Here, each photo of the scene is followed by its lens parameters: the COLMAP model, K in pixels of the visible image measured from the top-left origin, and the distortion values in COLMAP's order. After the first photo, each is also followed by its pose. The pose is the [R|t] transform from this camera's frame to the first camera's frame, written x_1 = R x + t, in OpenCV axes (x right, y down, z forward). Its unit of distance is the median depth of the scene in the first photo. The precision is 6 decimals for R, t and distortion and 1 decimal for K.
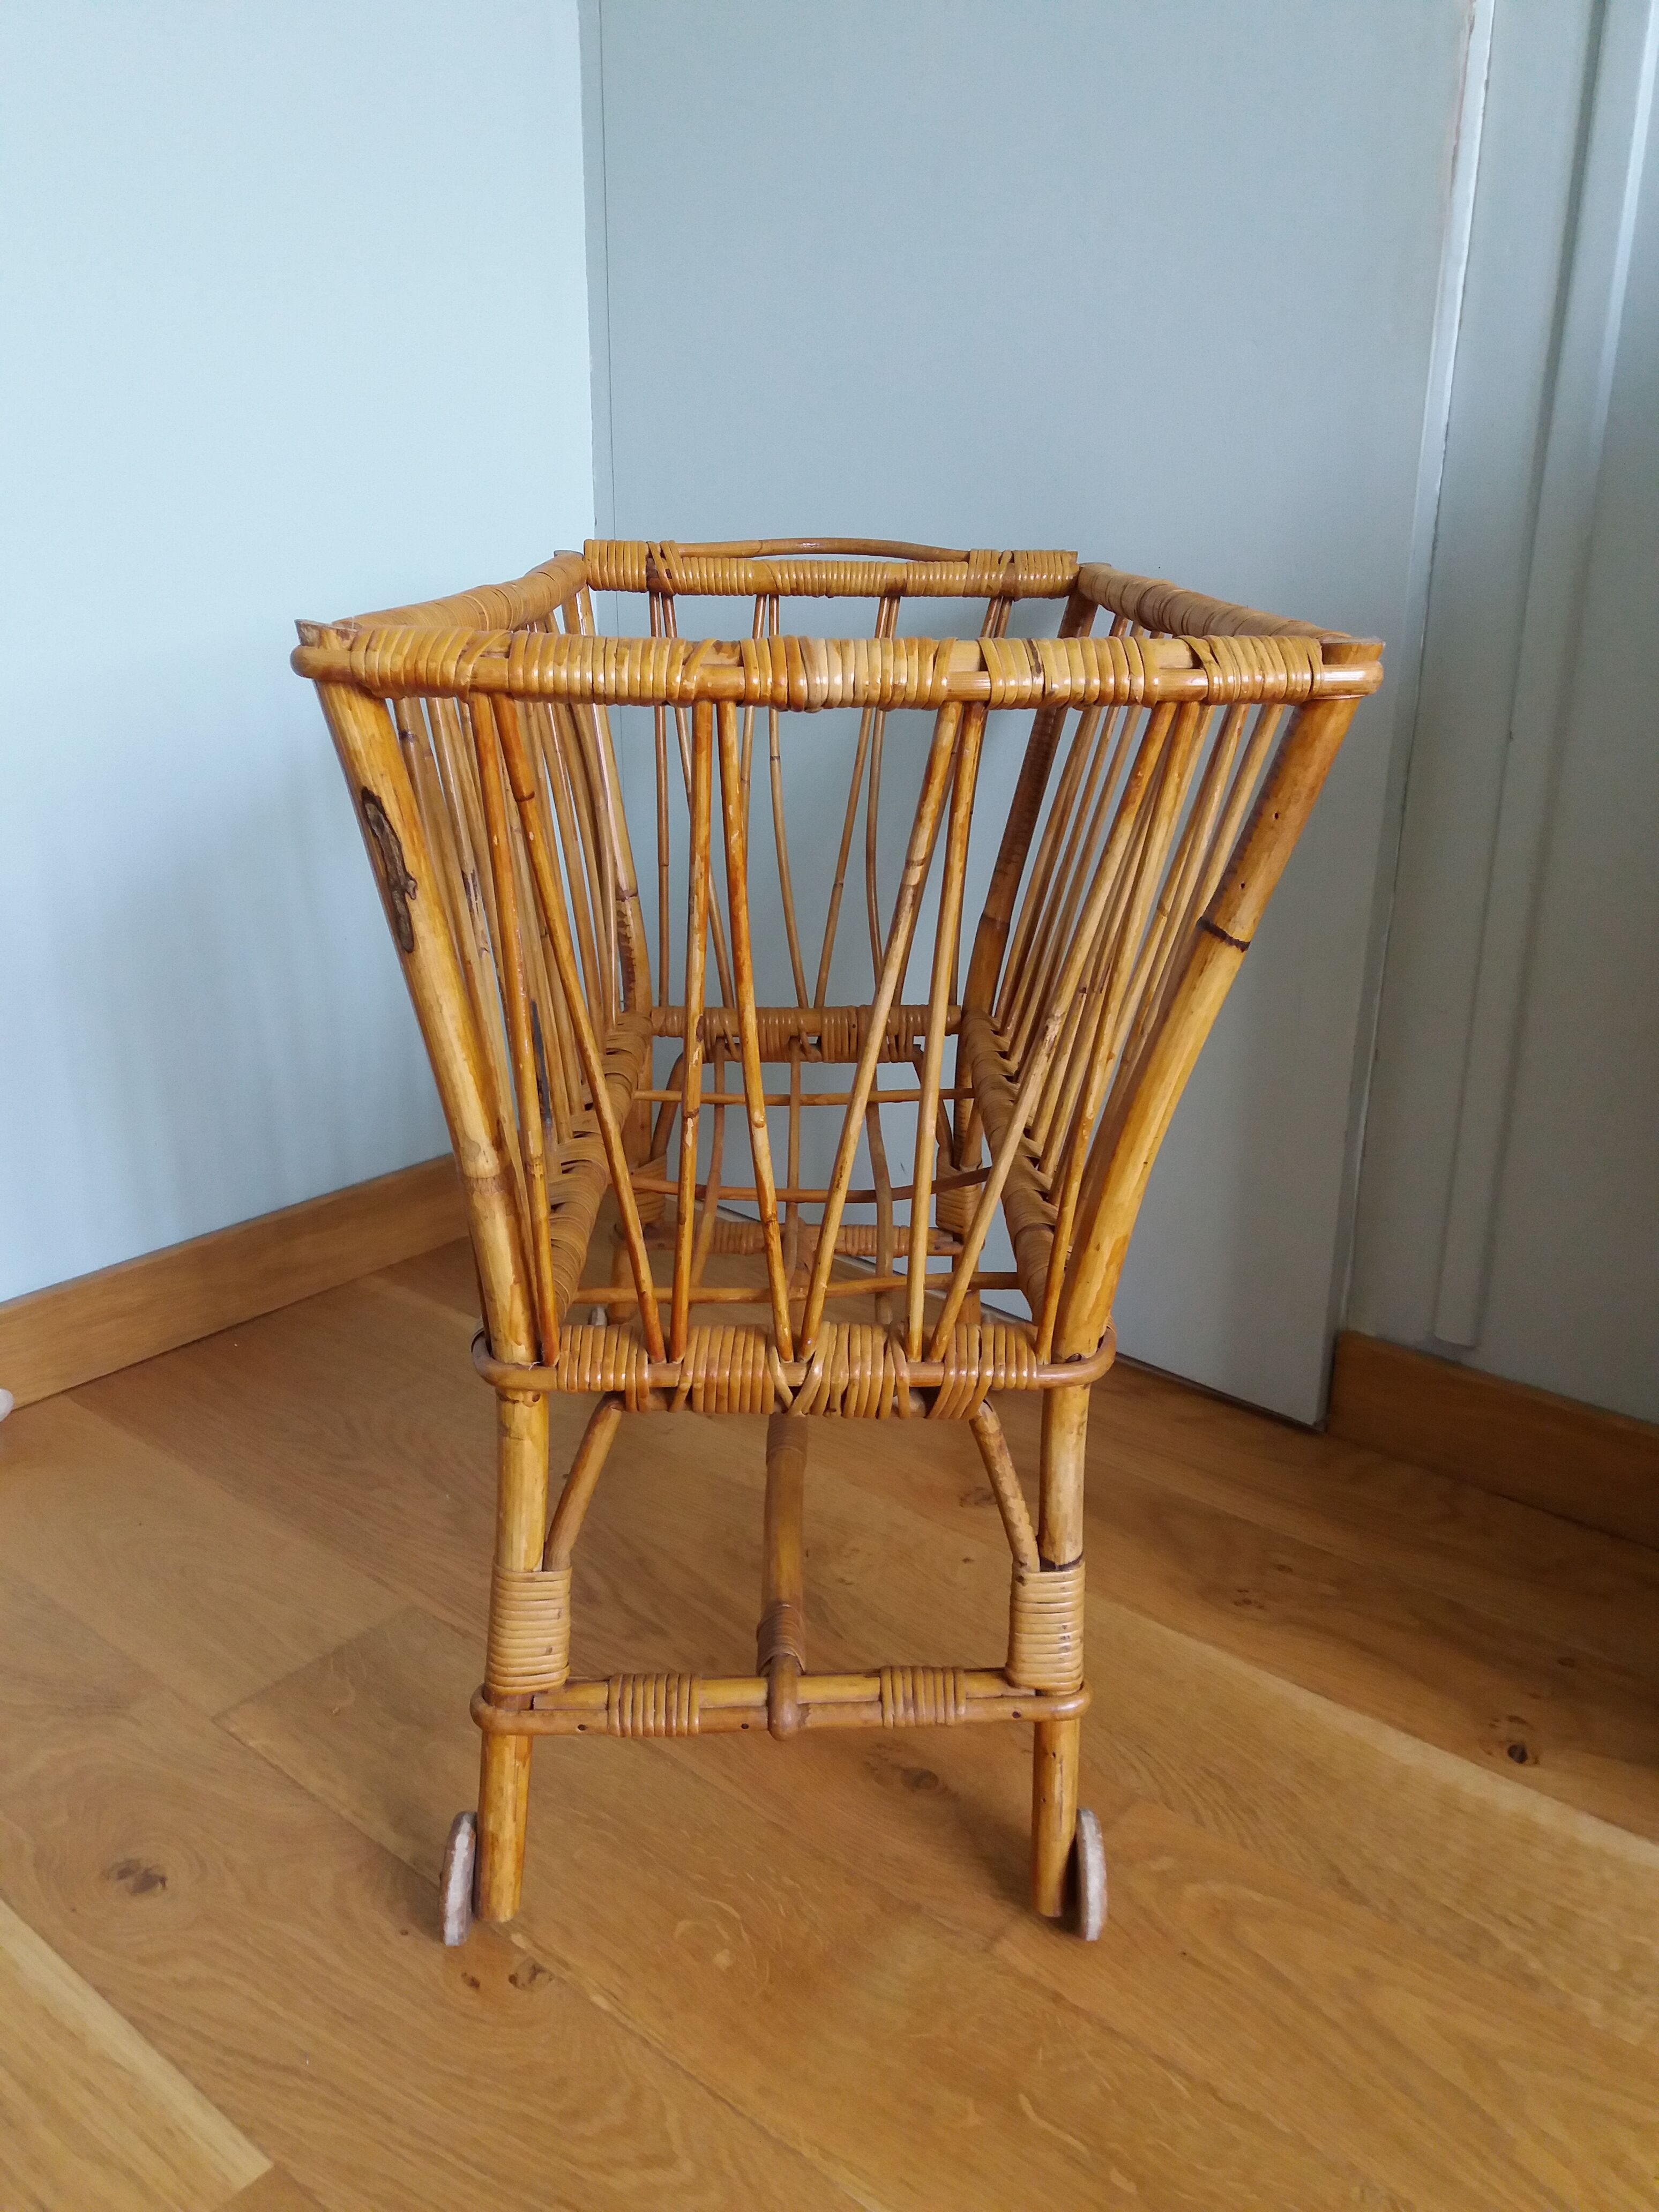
lens RADIAL K [[1831.4, 0, 828.2], [0, 1831.4, 1119.5], [0, 0, 1]] dist [0.009238, -0.001114]
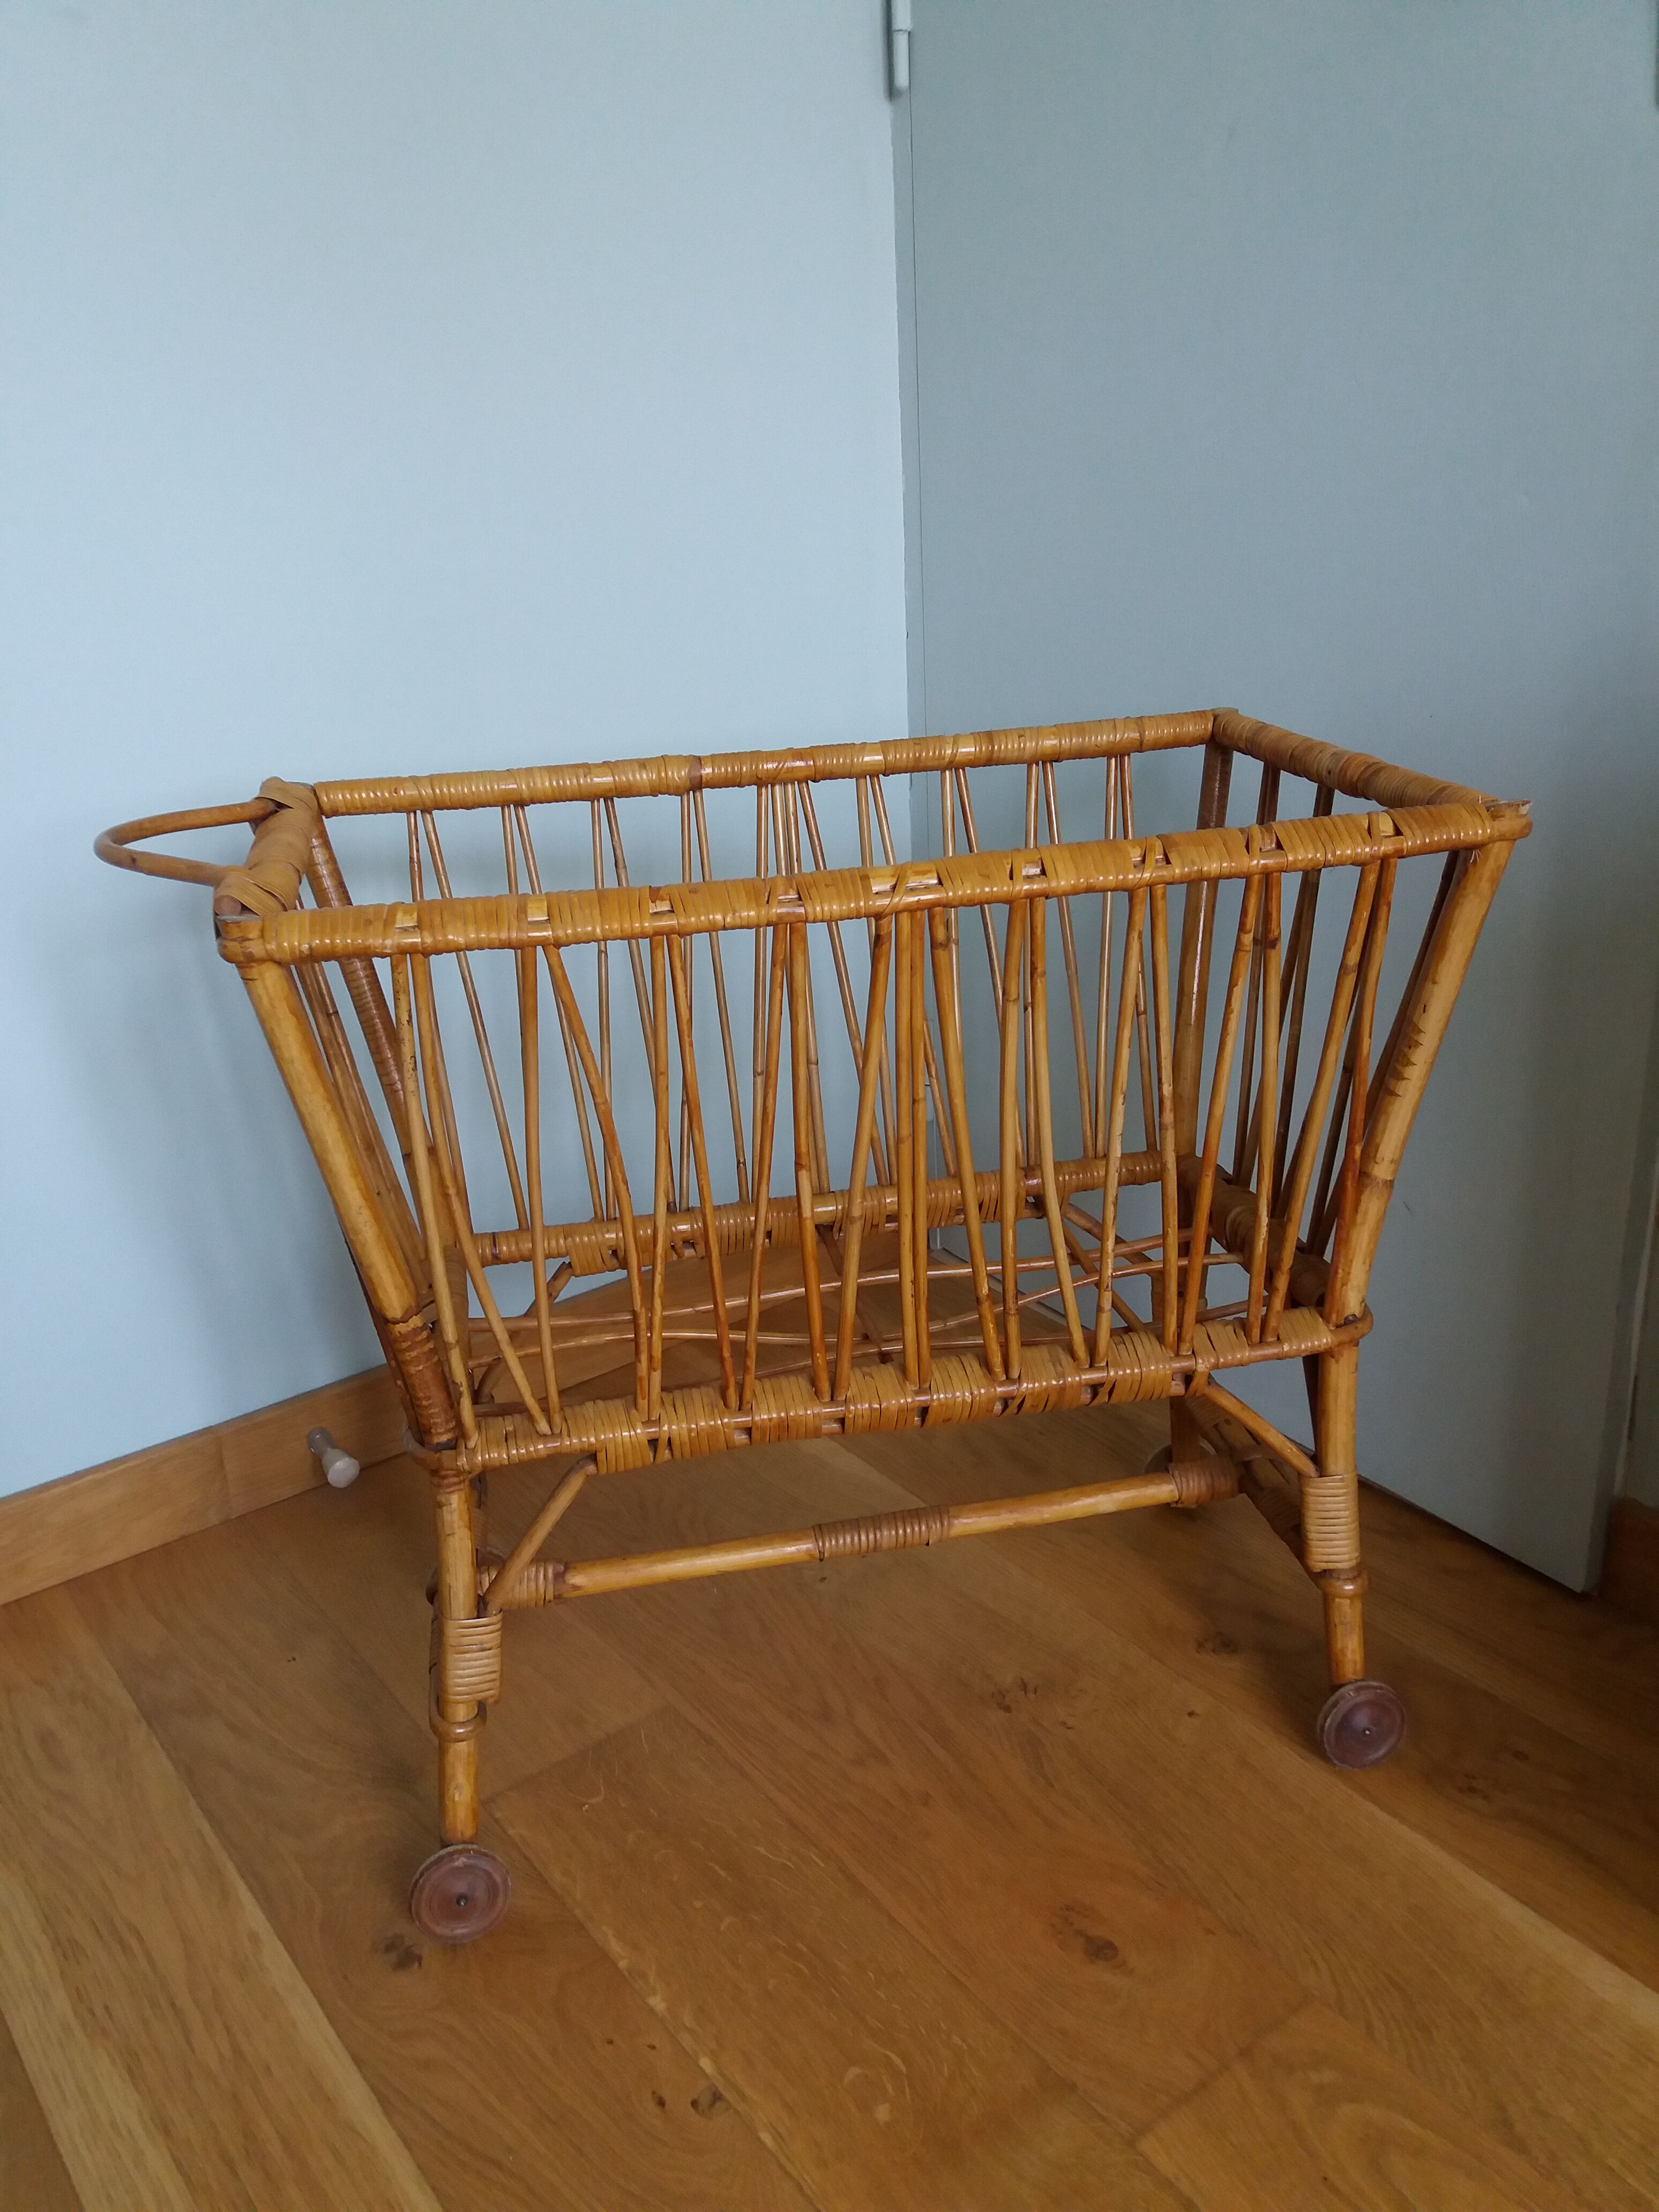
lens RADIAL K [[1836.2, 0, 831.4], [0, 1836.2, 1101.8], [0, 0, 1]] dist [0.004083, 0.000581]
pose [[0.971652, 0.029129, -0.234614, 0.143107], [-0.021674, 0.999177, 0.034292, -0.167926], [0.235420, -0.028235, 0.971484, -0.043195]]
